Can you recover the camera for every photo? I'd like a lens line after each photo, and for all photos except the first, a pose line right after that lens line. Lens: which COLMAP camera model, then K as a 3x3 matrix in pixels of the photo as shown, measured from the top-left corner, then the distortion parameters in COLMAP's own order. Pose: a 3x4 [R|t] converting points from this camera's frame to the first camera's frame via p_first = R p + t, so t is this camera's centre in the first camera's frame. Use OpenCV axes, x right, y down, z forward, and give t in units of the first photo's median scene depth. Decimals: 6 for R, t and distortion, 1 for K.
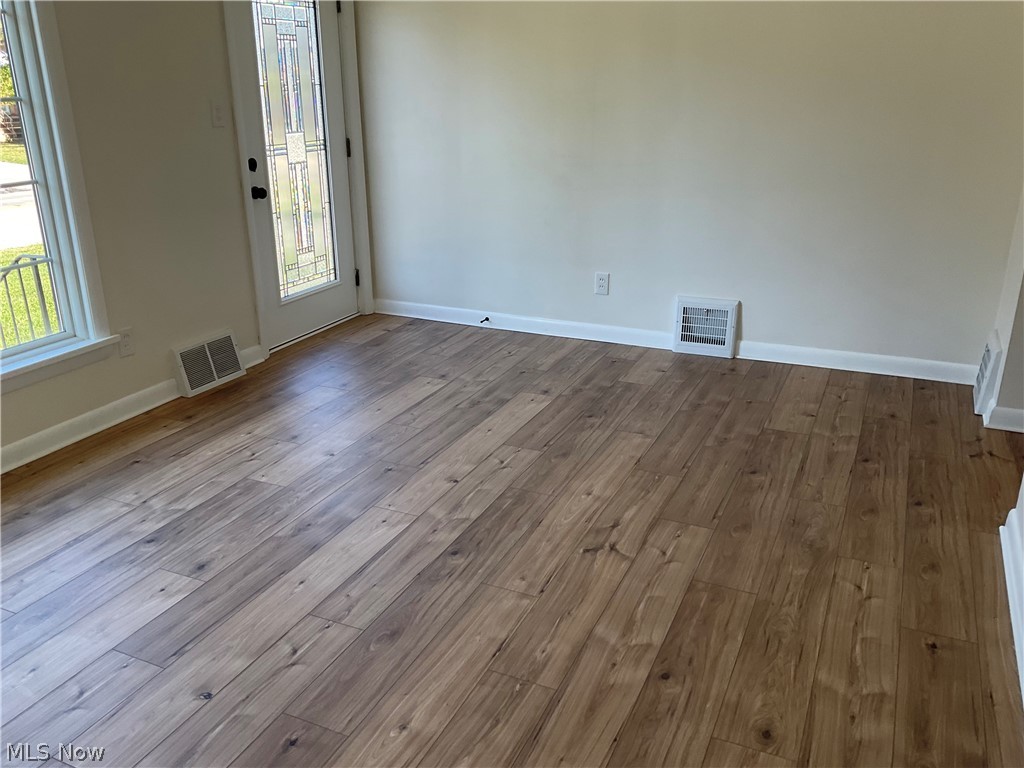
lens RADIAL K [[847.8, 0, 512.0], [0, 847.8, 384.0], [0, 0, 1]] dist [0.128813, -0.267143]
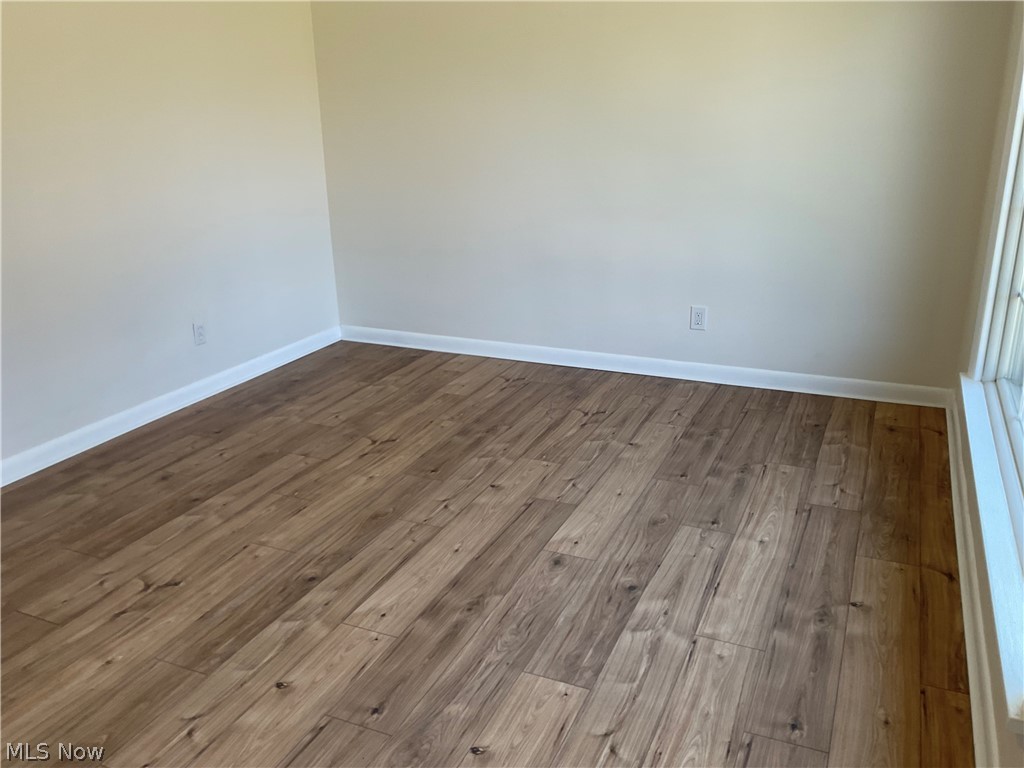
lens RADIAL K [[847.8, 0, 512.0], [0, 847.8, 384.0], [0, 0, 1]] dist [0.128813, -0.267143]
pose [[-0.999501, 0.031346, 0.003892, -0.323769], [0.027055, 0.785989, 0.617648, -0.613120], [0.016302, 0.617445, -0.786445, 1.714621]]
